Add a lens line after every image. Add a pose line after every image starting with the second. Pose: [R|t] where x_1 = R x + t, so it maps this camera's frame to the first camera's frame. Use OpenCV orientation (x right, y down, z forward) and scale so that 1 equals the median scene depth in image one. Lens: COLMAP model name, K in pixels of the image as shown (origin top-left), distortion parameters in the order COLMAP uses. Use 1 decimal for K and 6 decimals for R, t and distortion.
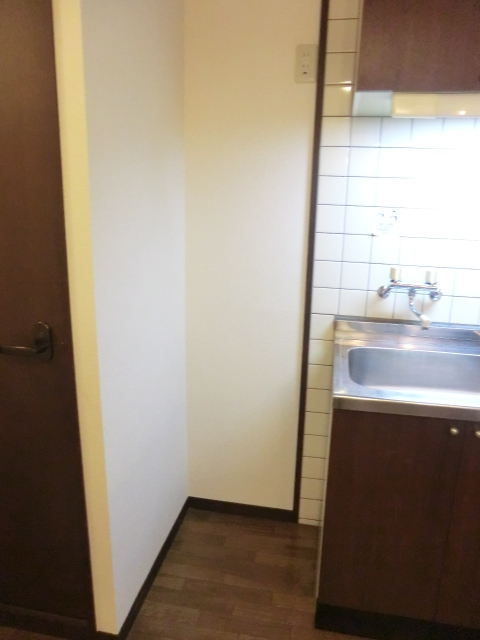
lens RADIAL K [[464.7, 0, 240.0], [0, 464.7, 320.0], [0, 0, 1]] dist [-0.093235, 0.099336]
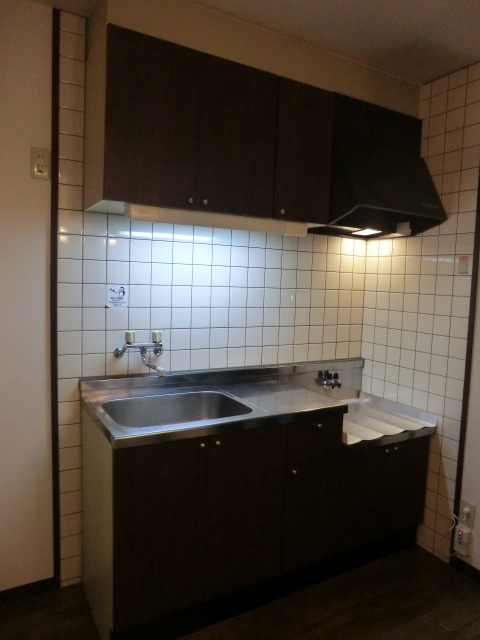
lens RADIAL K [[464.7, 0, 240.0], [0, 464.7, 320.0], [0, 0, 1]] dist [-0.093235, 0.099336]
pose [[0.751986, -0.054877, 0.656891, -0.242586], [0.146555, 0.985506, -0.085441, 0.004197], [-0.642681, 0.160521, 0.749129, -0.127203]]
